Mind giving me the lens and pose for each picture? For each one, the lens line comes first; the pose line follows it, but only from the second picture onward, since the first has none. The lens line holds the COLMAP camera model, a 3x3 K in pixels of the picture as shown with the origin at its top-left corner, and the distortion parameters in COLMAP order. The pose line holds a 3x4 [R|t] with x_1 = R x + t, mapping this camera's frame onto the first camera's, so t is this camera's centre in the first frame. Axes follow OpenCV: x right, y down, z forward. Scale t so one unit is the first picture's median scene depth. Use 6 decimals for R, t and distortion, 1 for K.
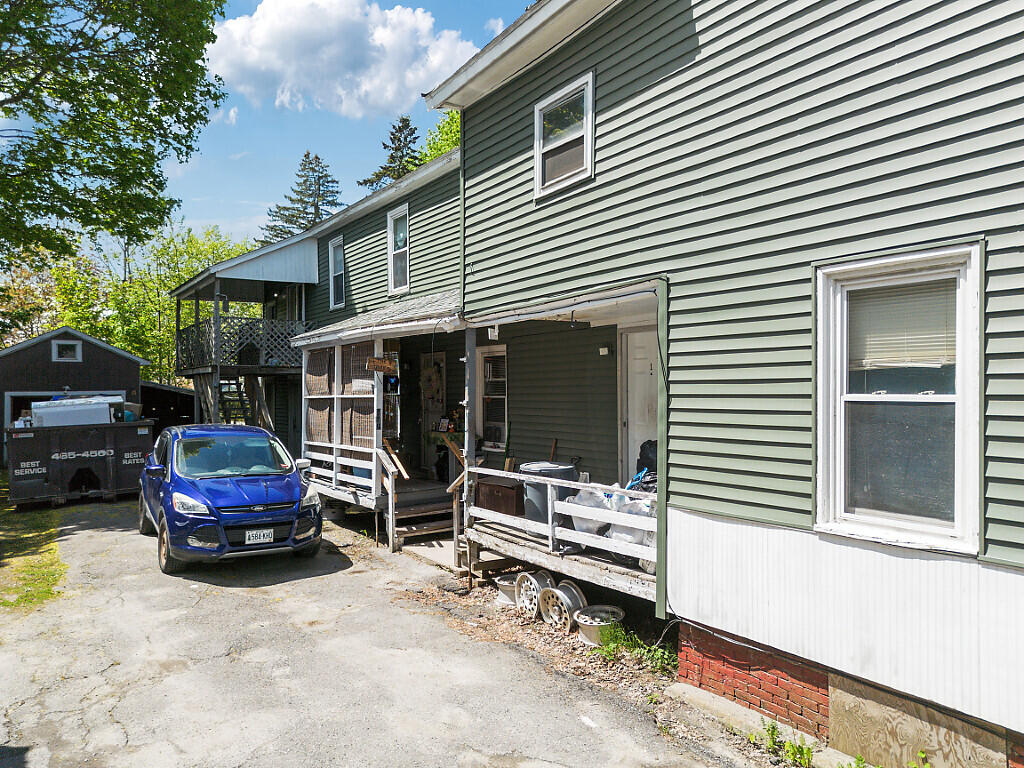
lens RADIAL K [[719.8, 0, 506.1], [0, 719.8, 388.5], [0, 0, 1]] dist [0.061514, -0.048572]
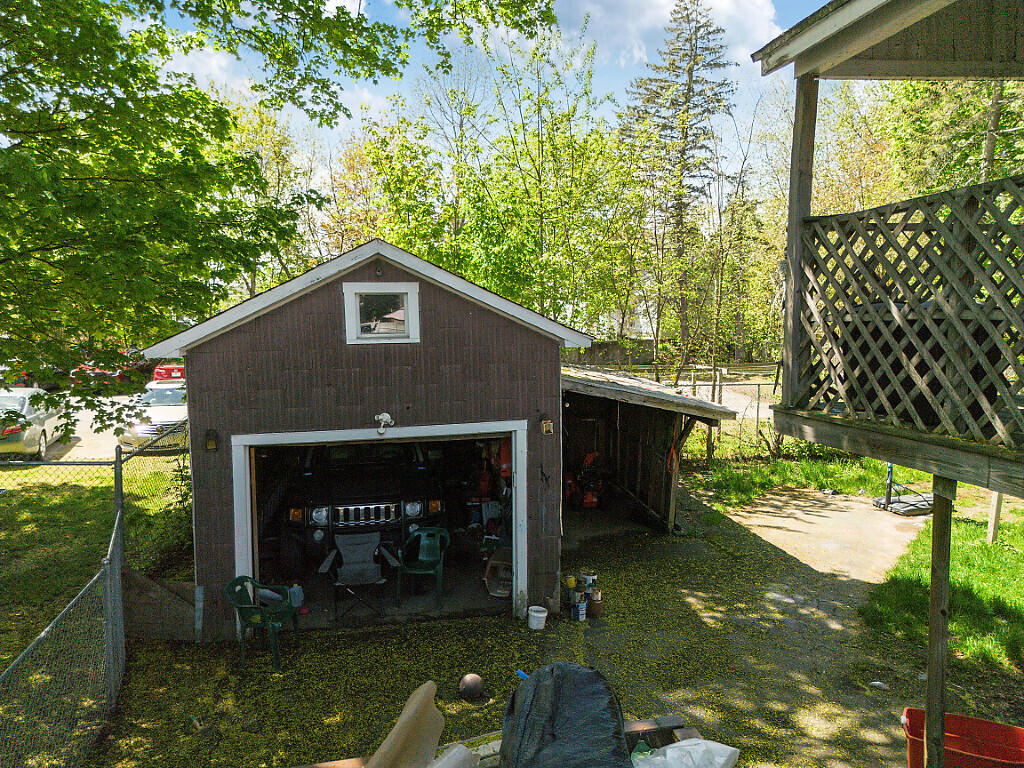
lens RADIAL K [[719.8, 0, 506.1], [0, 719.8, 388.5], [0, 0, 1]] dist [0.061514, -0.048572]
pose [[0.920201, 0.029399, -0.390341, -0.347081], [0.011880, 0.994619, 0.102918, -0.042491], [0.391267, -0.099342, 0.914900, 0.595677]]
